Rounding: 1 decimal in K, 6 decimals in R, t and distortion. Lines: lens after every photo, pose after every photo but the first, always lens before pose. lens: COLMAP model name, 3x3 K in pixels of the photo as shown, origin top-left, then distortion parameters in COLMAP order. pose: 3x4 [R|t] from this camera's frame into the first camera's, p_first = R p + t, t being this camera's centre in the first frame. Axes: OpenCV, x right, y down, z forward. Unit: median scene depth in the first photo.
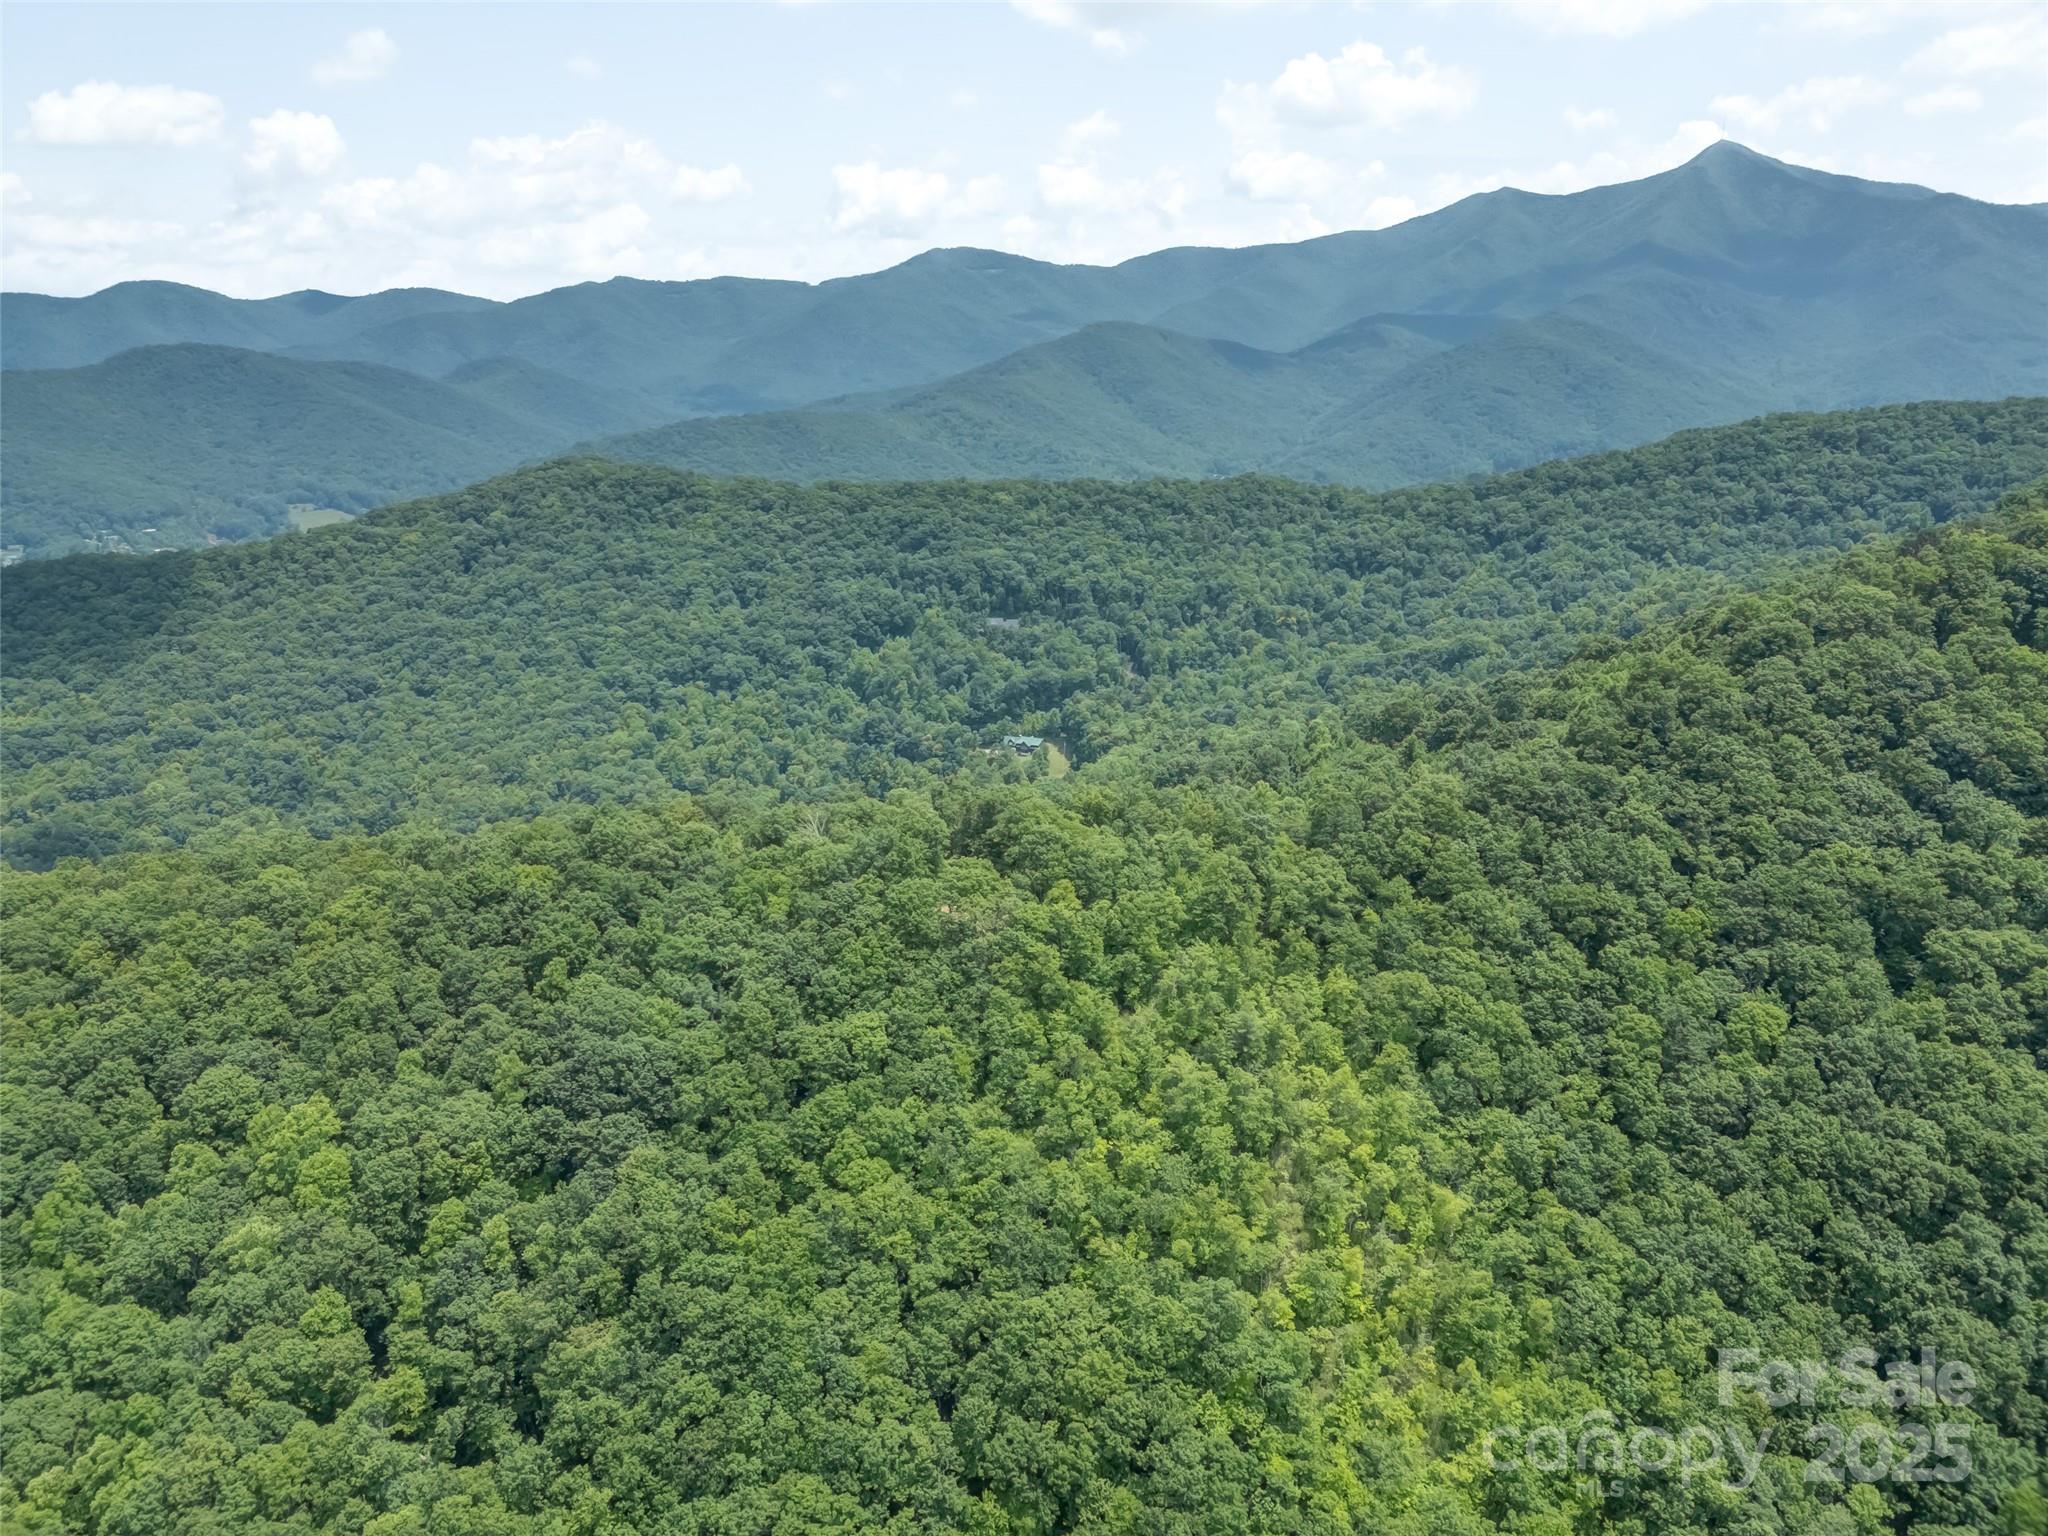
lens RADIAL K [[1439.7, 0, 1027.4], [0, 1439.7, 764.2], [0, 0, 1]] dist [0.056588, -0.026457]
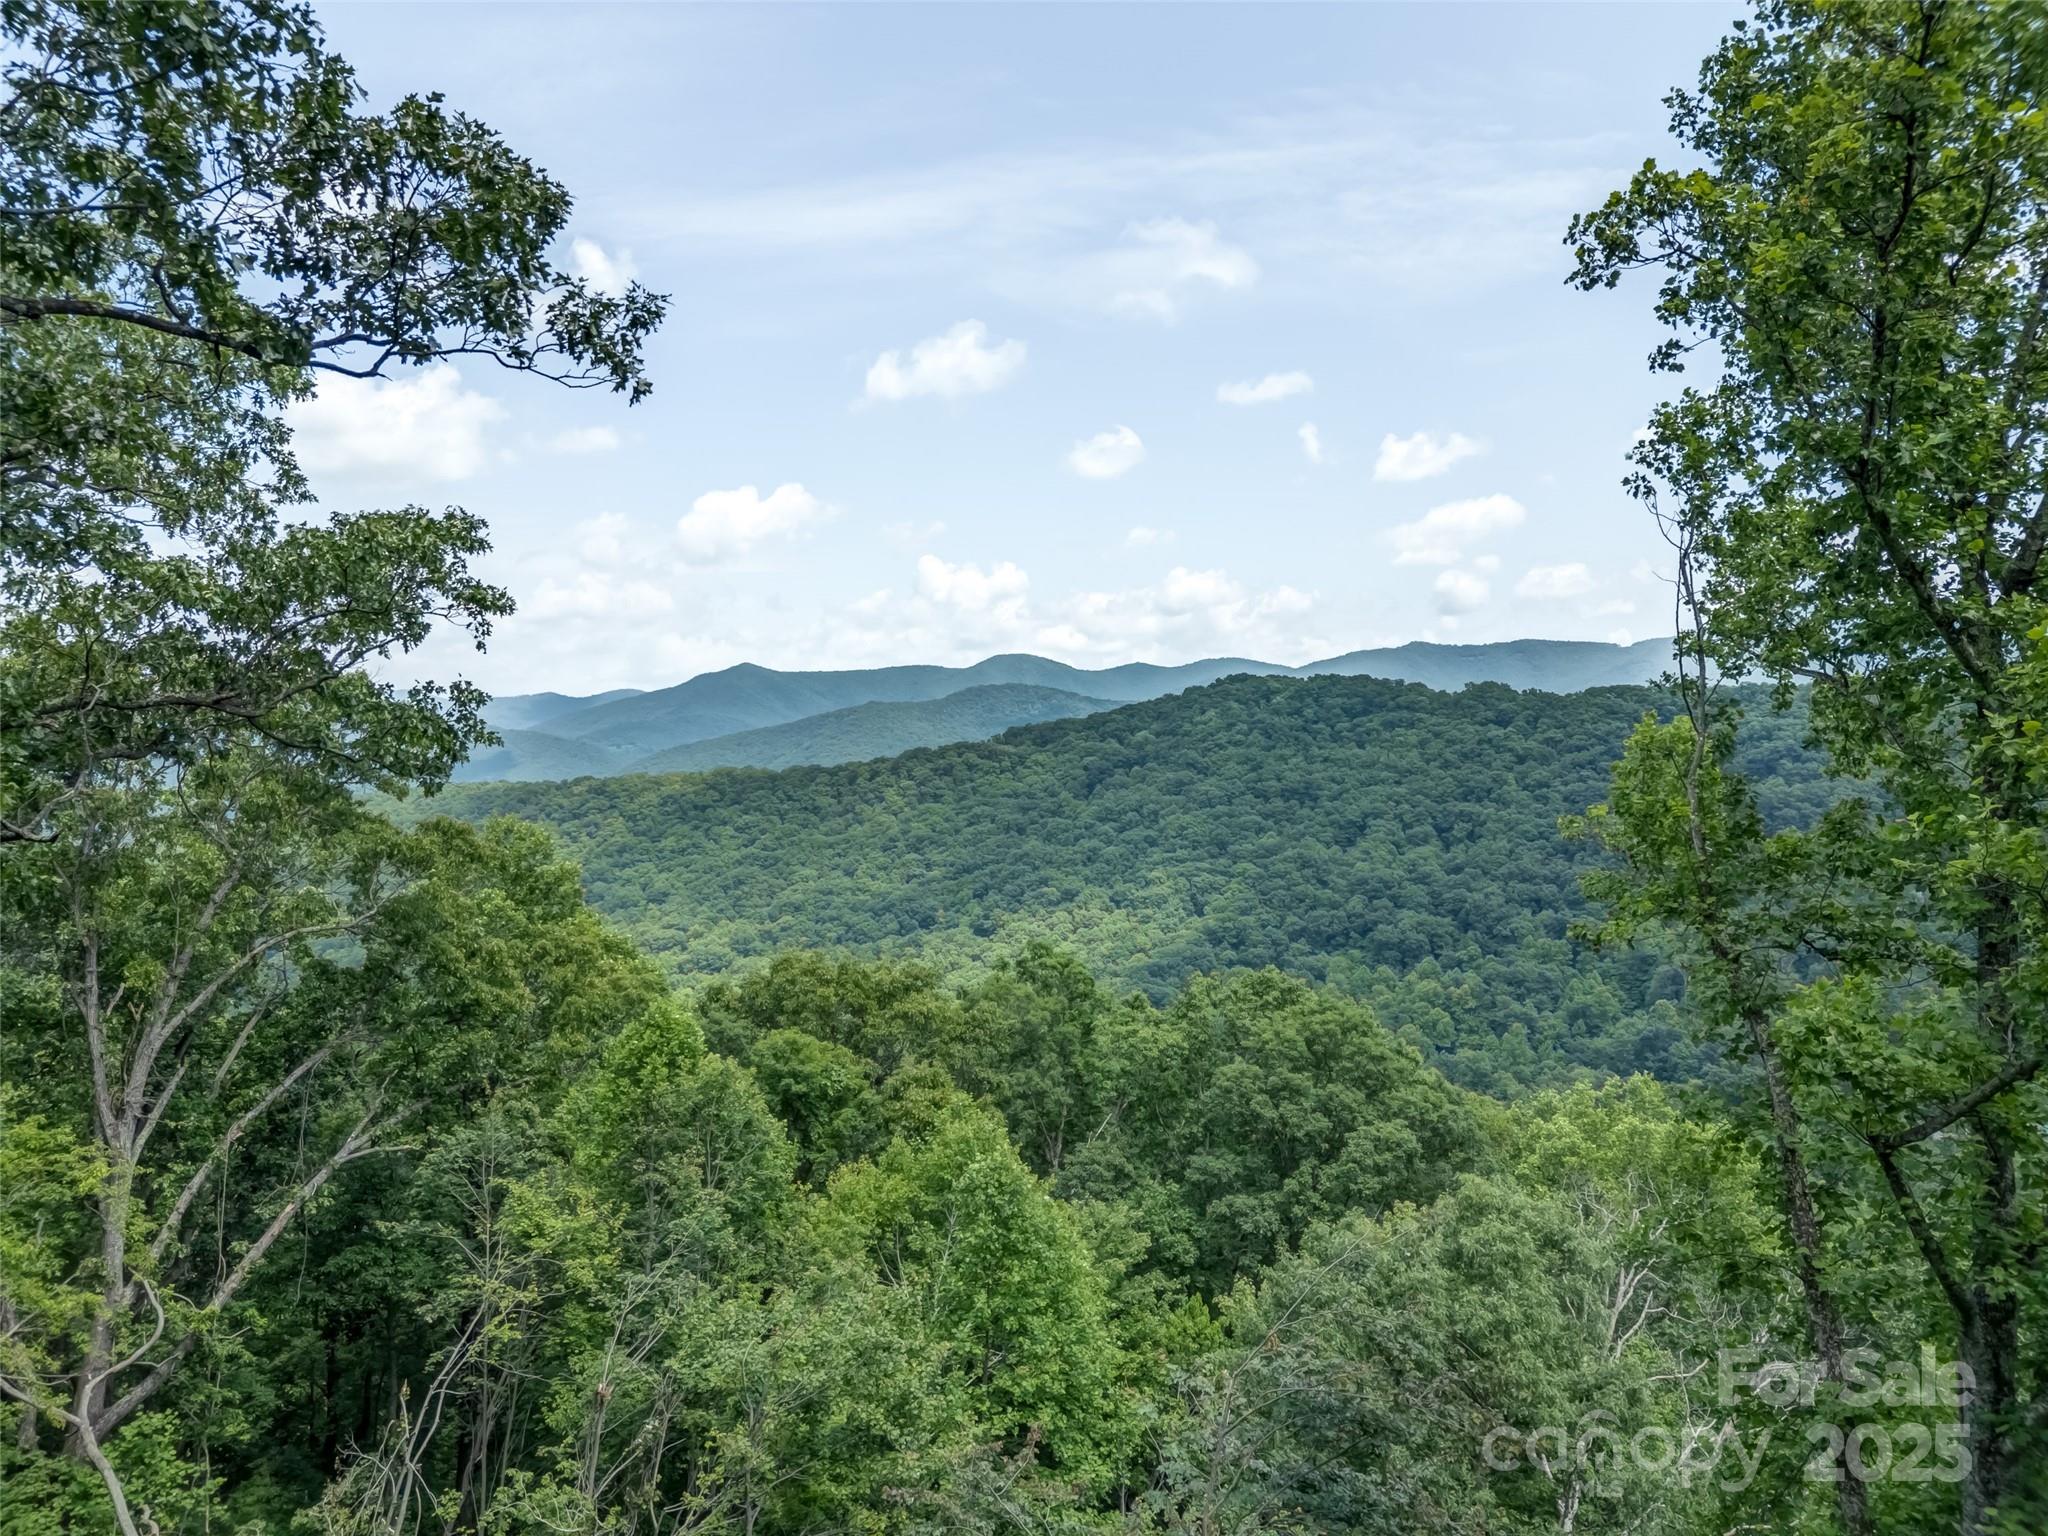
lens RADIAL K [[1439.7, 0, 1018.4], [0, 1439.7, 761.2], [0, 0, 1]] dist [0.056588, -0.026457]
pose [[0.859005, 0.027254, -0.511241, -0.034330], [-0.161935, 0.961778, -0.220817, 0.023770], [0.485682, 0.272471, 0.830586, 0.372803]]
